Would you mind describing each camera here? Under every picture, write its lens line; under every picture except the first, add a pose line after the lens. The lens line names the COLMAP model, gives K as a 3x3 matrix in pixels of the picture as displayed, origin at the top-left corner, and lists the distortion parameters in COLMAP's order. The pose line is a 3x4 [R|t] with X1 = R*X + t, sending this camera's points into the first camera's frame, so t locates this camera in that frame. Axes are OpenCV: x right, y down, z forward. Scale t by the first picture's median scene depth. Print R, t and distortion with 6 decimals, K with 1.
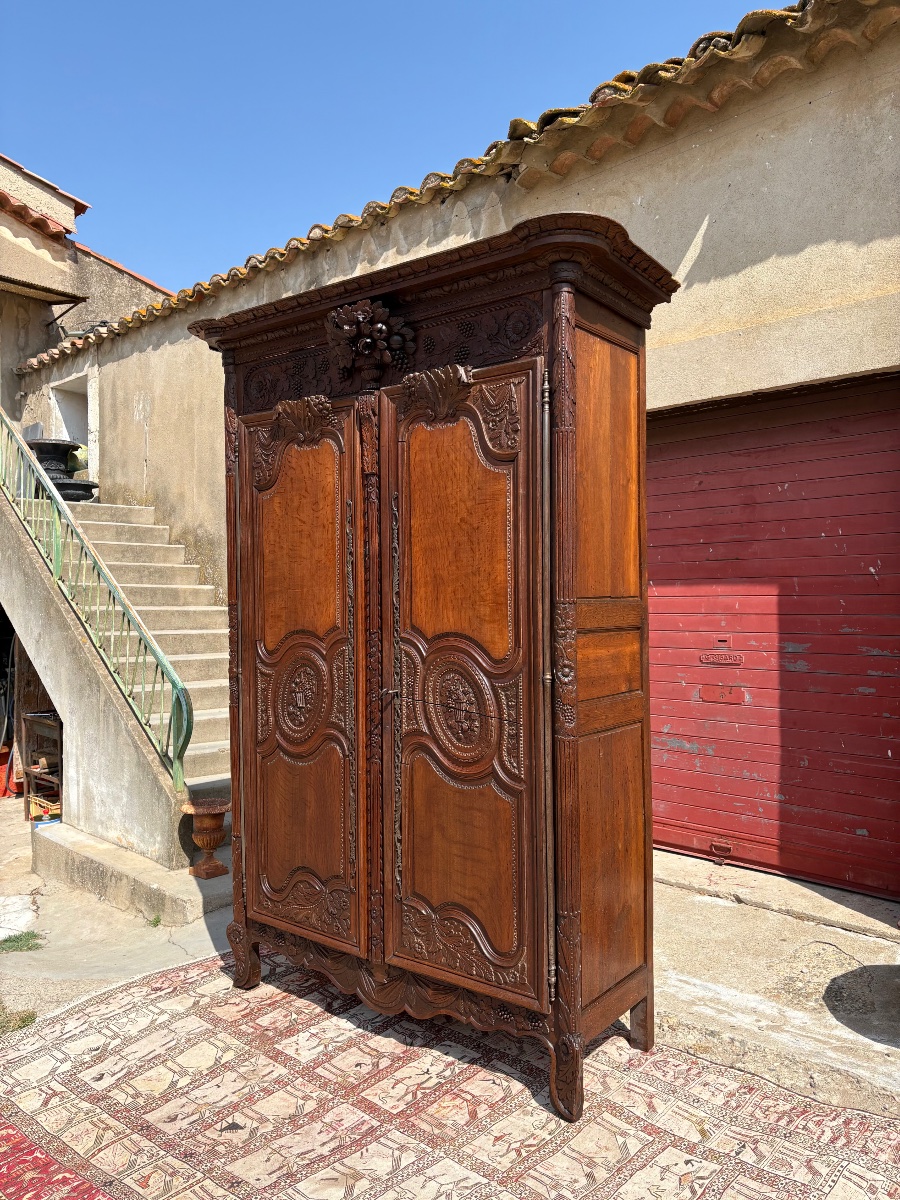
lens RADIAL K [[901.6, 0, 451.8], [0, 901.6, 604.0], [0, 0, 1]] dist [0.059359, -0.067237]
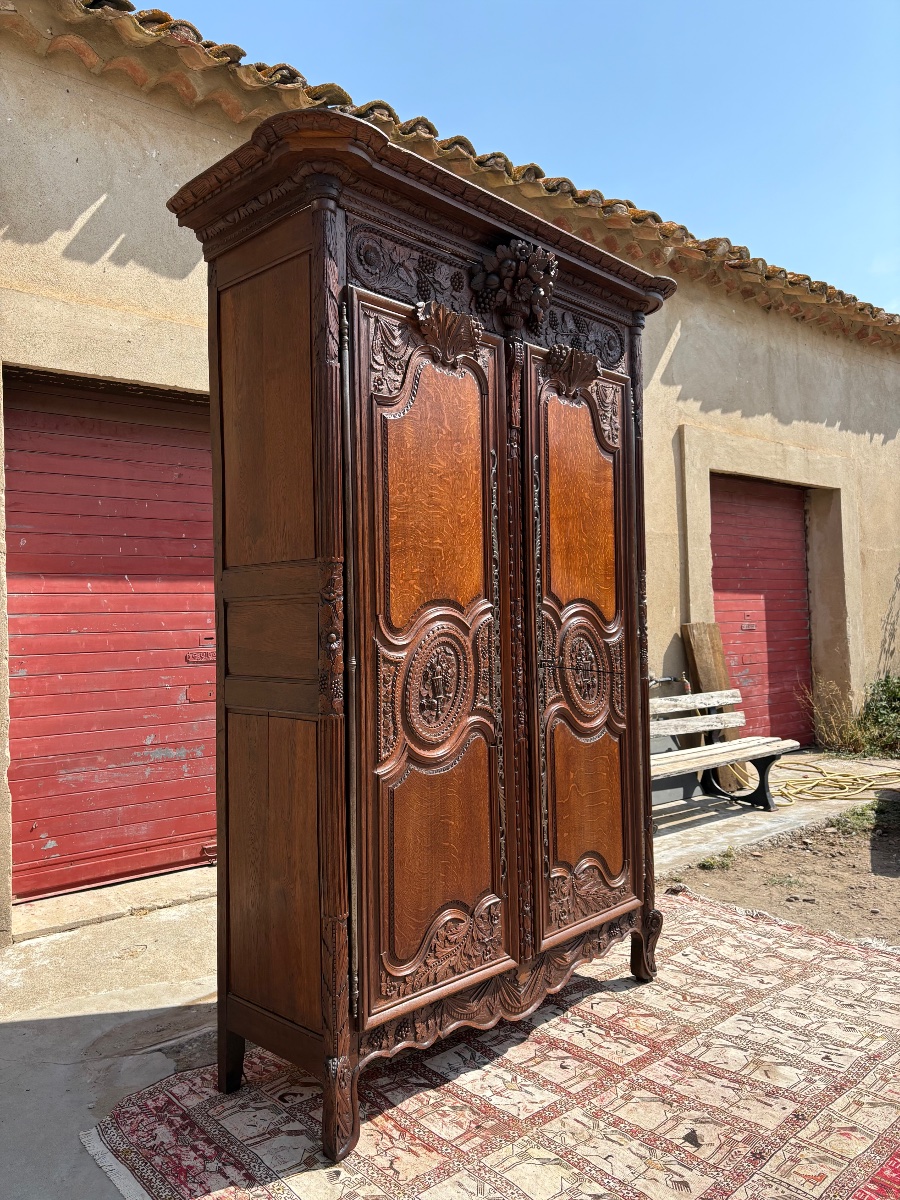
lens RADIAL K [[899.4, 0, 445.0], [0, 899.4, 603.4], [0, 0, 1]] dist [0.053139, -0.057126]
pose [[0.101733, 0.025239, 0.994491, -1.016502], [0.030866, 0.999117, -0.028514, 0.059579], [-0.994333, 0.033597, 0.100865, 0.989911]]
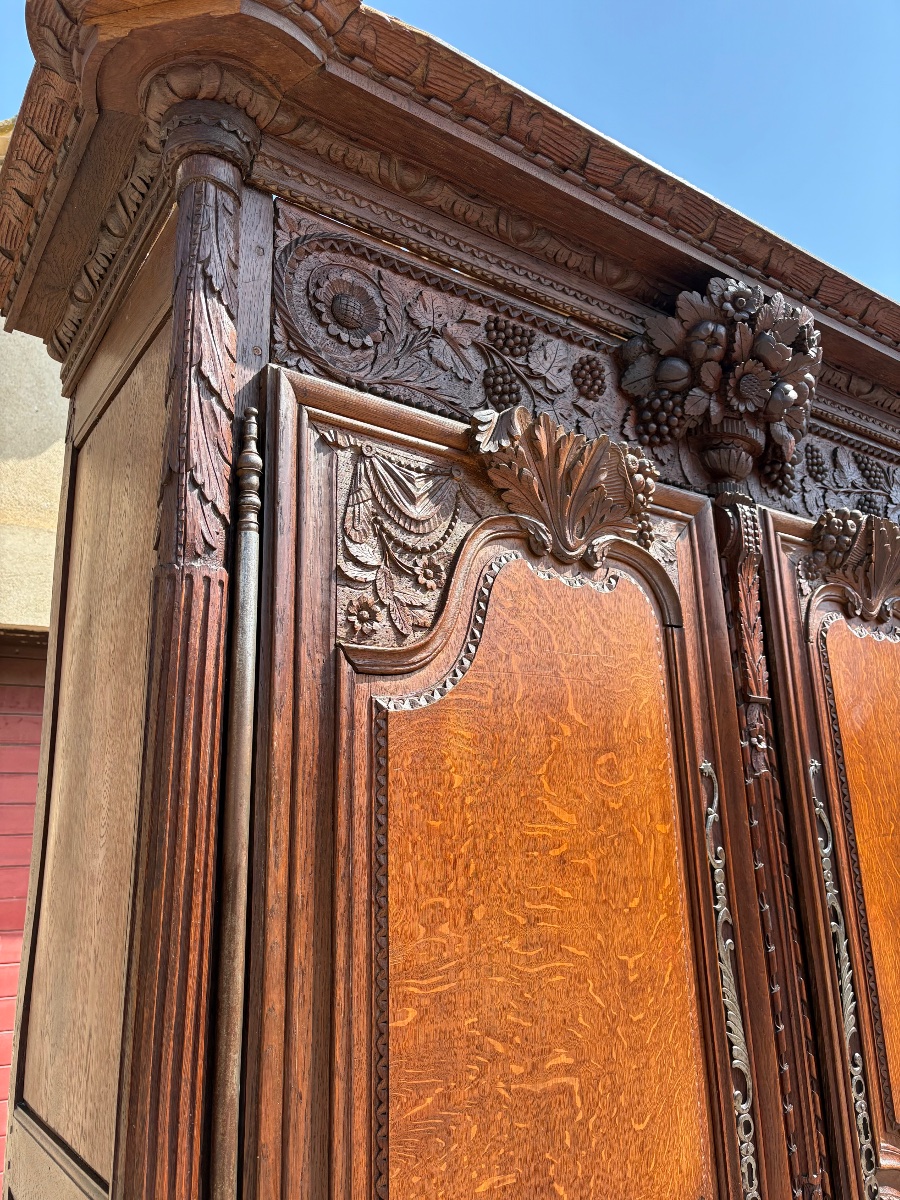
lens RADIAL K [[901.6, 0, 451.8], [0, 901.6, 604.0], [0, 0, 1]] dist [0.059359, -0.067237]
pose [[0.311950, 0.258721, 0.914194, -0.490204], [0.034292, 0.958517, -0.282966, -0.080830], [-0.949479, 0.119621, 0.290137, 1.011874]]
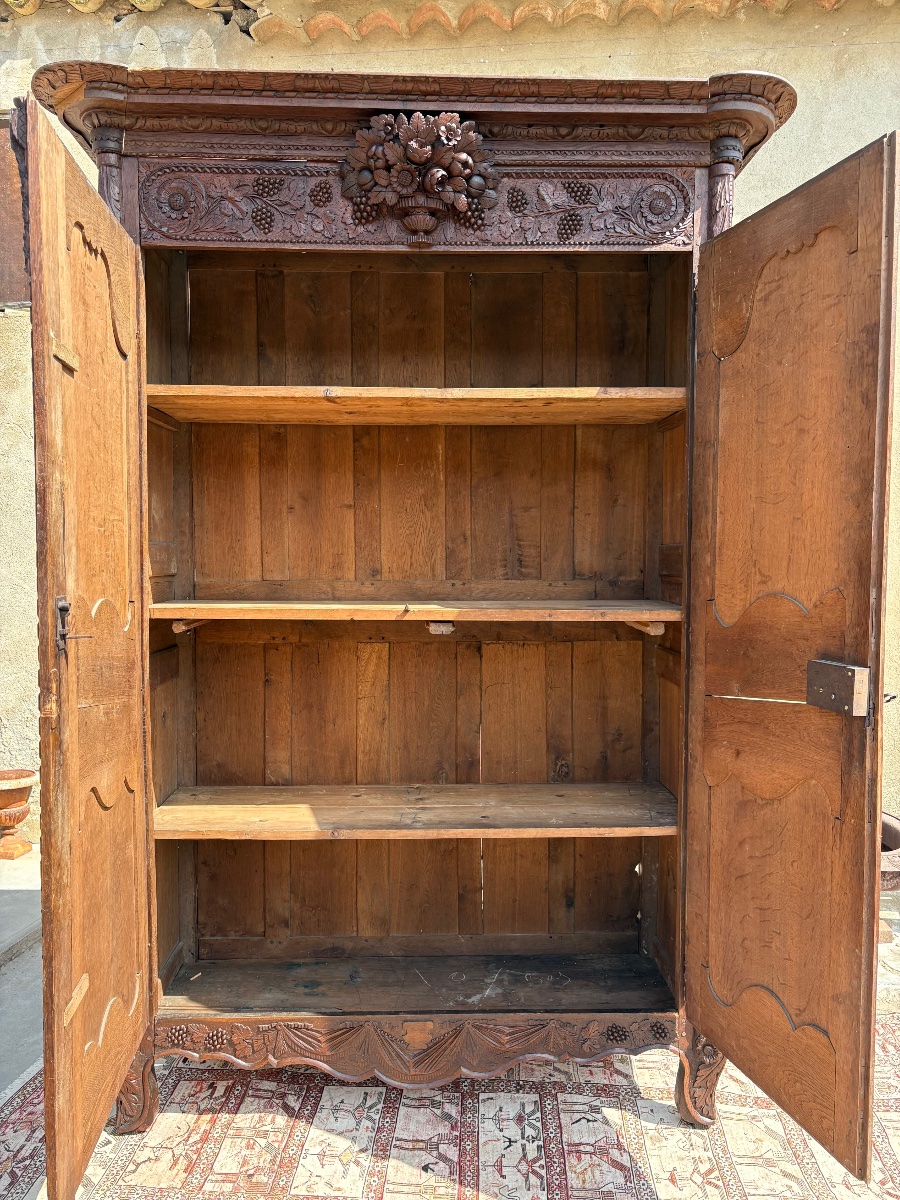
lens RADIAL K [[907.7, 0, 450.0], [0, 907.7, 600.0], [0, 0, 1]] dist [0.056411, -0.069108]
pose [[0.775313, -0.021299, 0.631218, -0.535713], [-0.003403, 0.999276, 0.037898, 0.017020], [-0.631568, -0.031531, 0.774679, 0.417173]]
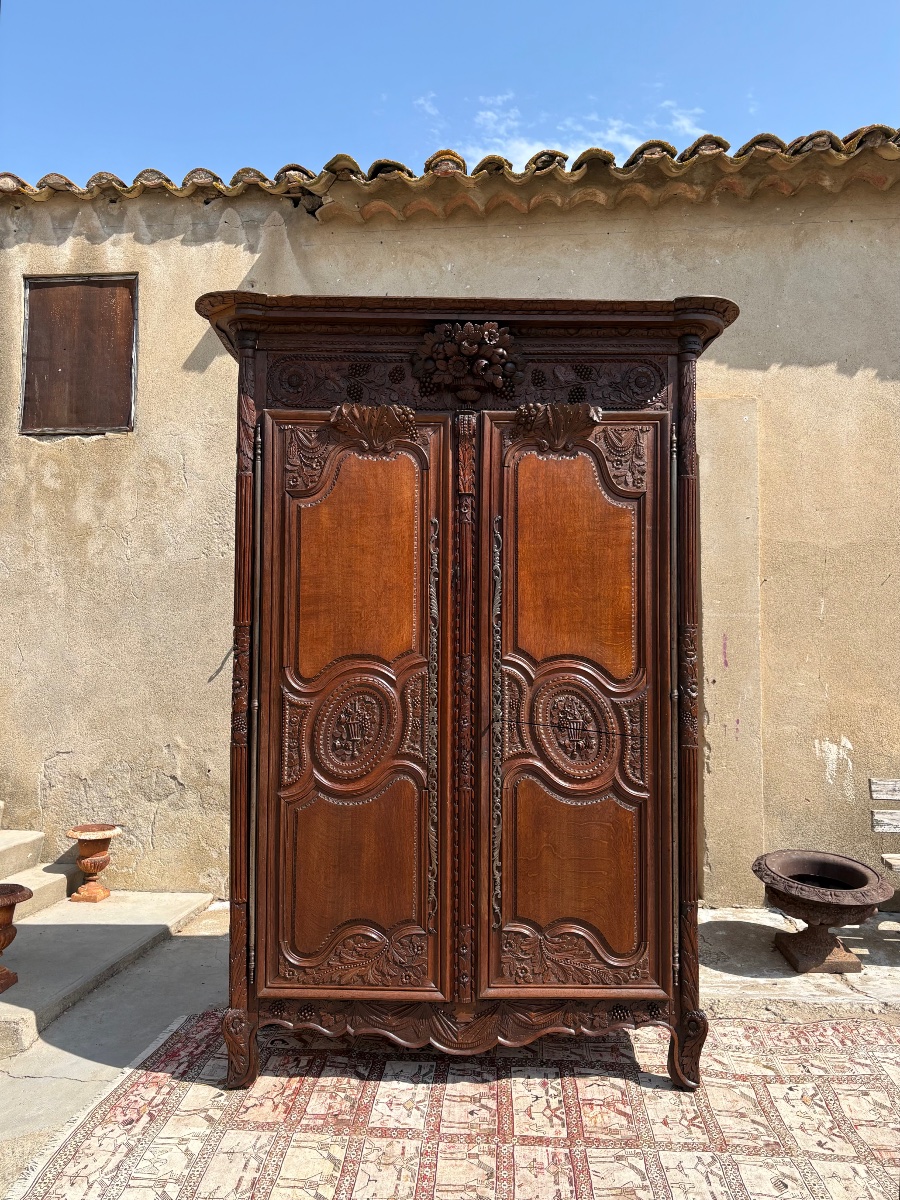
lens RADIAL K [[920.7, 0, 443.6], [0, 920.7, 602.5], [0, 0, 1]] dist [0.057080, -0.066877]
pose [[0.785064, 0.040500, 0.618089, -0.728950], [-0.007194, 0.998389, -0.056282, 0.030509], [-0.619373, 0.039739, 0.784091, 0.234111]]
